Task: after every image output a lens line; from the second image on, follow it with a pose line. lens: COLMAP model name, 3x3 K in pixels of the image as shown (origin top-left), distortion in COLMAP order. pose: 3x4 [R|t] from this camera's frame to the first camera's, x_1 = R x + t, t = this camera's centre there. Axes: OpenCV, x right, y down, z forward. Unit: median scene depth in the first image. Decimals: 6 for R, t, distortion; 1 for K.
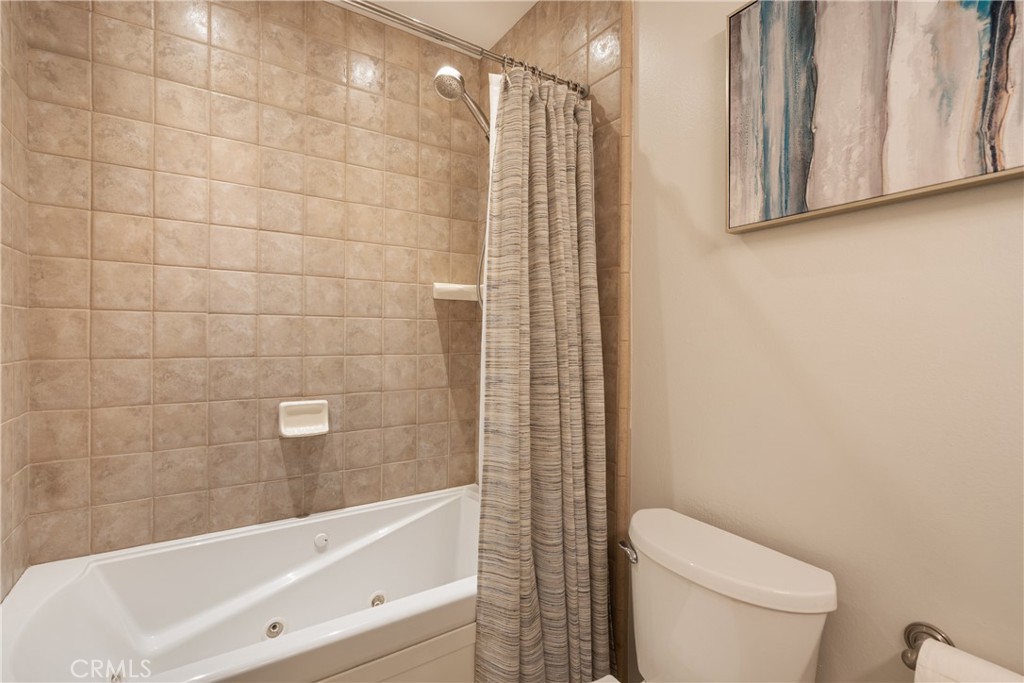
lens RADIAL K [[463.9, 0, 509.4], [0, 463.9, 342.2], [0, 0, 1]] dist [-0.012593, 0.003325]
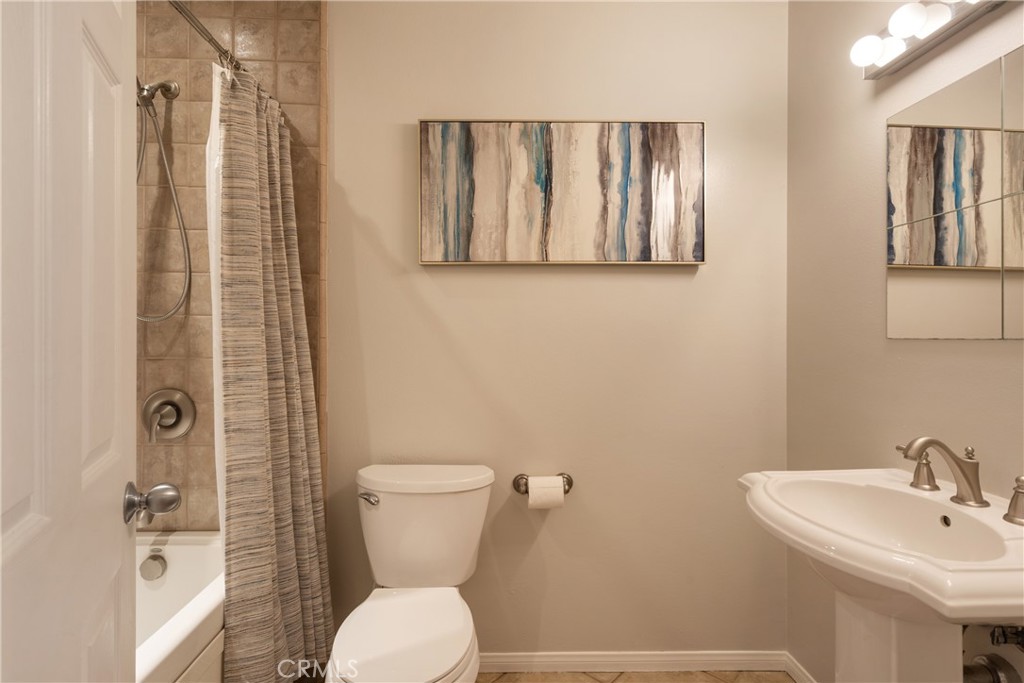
lens RADIAL K [[494.3, 0, 516.7], [0, 494.3, 335.7], [0, 0, 1]] dist [-0.009694, 0.011061]
pose [[0.505494, -0.010266, 0.862769, -0.774908], [0.015247, 0.999879, 0.002964, -0.006227], [-0.862695, 0.011657, 0.505590, -0.076790]]
